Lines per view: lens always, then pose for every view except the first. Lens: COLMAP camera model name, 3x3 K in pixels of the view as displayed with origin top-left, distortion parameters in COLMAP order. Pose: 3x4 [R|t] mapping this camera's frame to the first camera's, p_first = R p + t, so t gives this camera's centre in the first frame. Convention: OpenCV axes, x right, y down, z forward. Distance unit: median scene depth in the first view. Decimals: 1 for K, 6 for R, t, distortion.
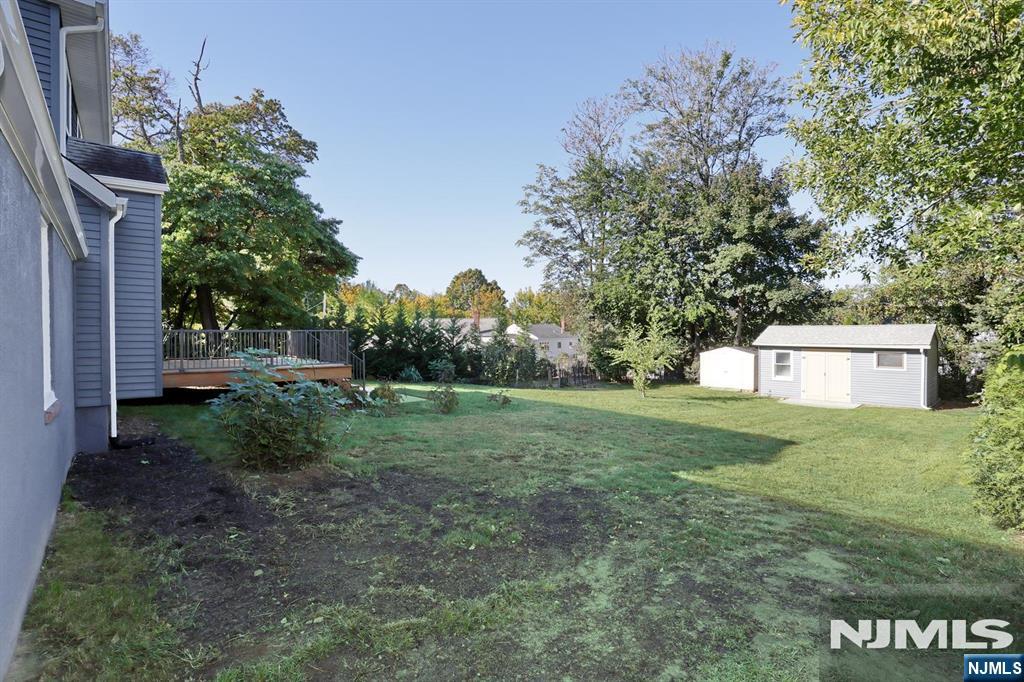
lens RADIAL K [[501.3, 0, 513.3], [0, 501.3, 342.1], [0, 0, 1]] dist [-0.028420, -0.000931]
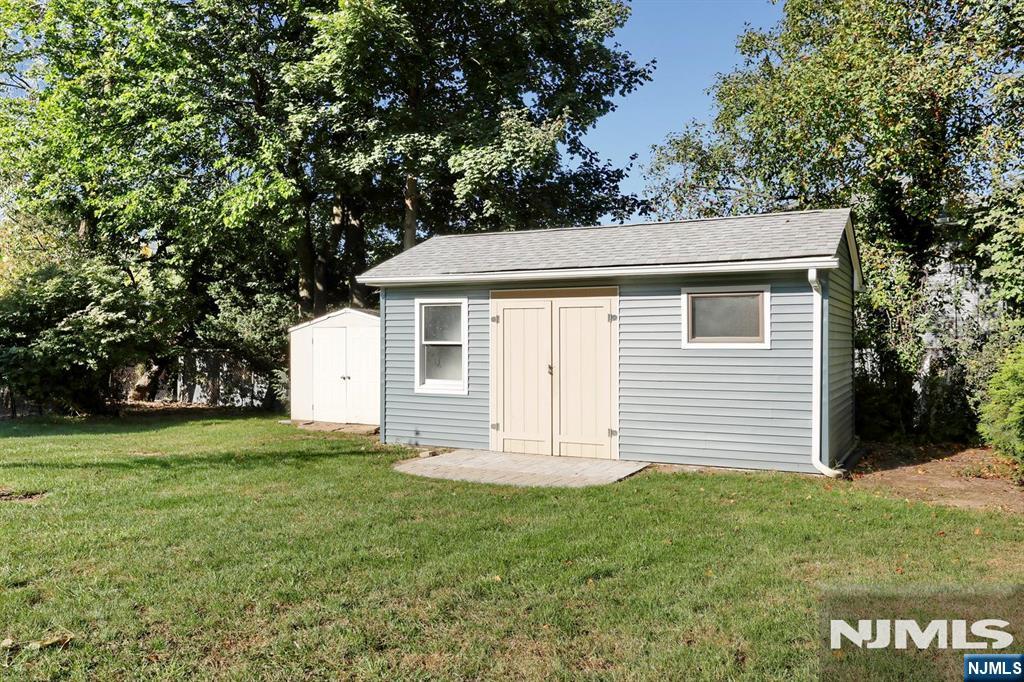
lens RADIAL K [[857.0, 0, 511.7], [0, 857.0, 342.4], [0, 0, 1]] dist [-0.060246, 0.044864]
pose [[0.939386, 0.004832, 0.342828, 0.410663], [0.001228, 0.999847, -0.017458, 0.055398], [-0.342860, 0.016821, 0.939236, 0.491803]]
